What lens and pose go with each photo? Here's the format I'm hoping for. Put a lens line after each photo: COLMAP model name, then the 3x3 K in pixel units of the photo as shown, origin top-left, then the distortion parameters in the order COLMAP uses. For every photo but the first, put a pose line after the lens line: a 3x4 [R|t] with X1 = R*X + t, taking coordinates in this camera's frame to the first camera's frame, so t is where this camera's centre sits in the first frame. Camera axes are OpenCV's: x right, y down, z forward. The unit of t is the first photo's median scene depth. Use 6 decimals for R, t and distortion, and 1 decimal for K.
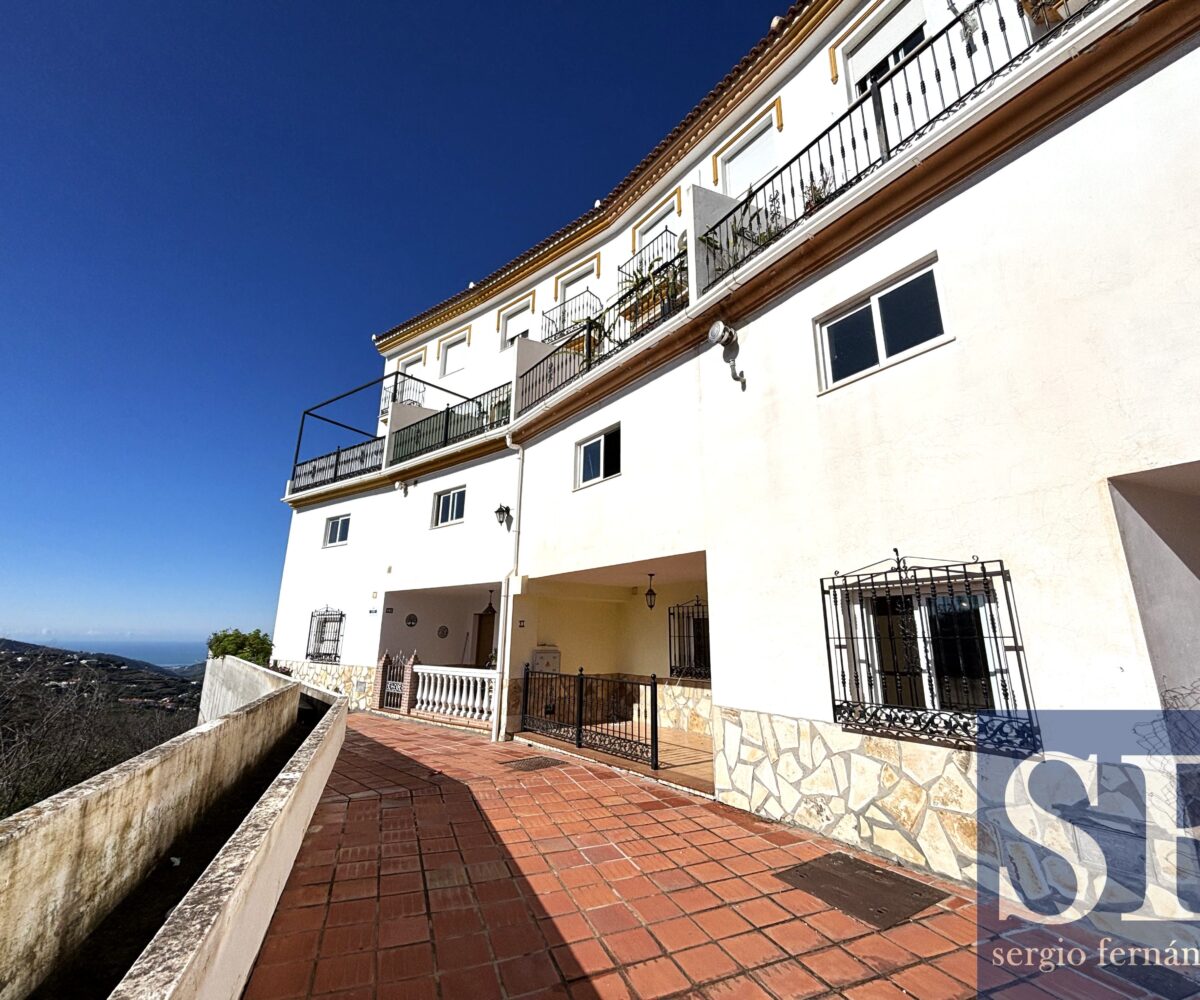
lens RADIAL K [[539.6, 0, 599.7], [0, 539.6, 498.5], [0, 0, 1]] dist [-0.010166, 0.010193]
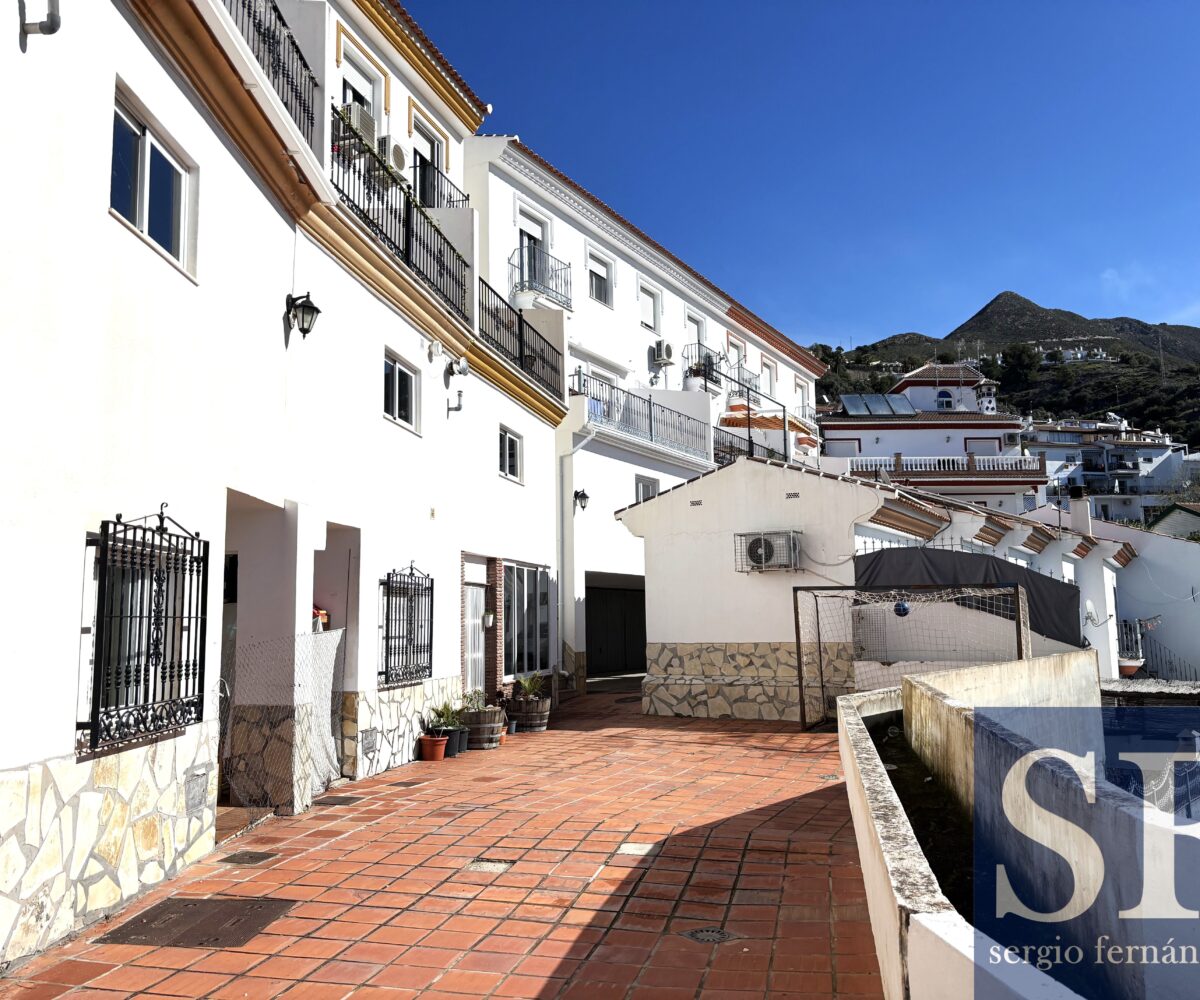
lens RADIAL K [[989.1, 0, 600.0], [0, 989.1, 500.0], [0, 0, 1]] dist [0.002619, 0.006595]
pose [[-0.833450, 0.072748, 0.547785, -0.698070], [-0.133728, 0.935279, -0.327674, 0.442601], [-0.536169, -0.346354, -0.769780, 1.662745]]
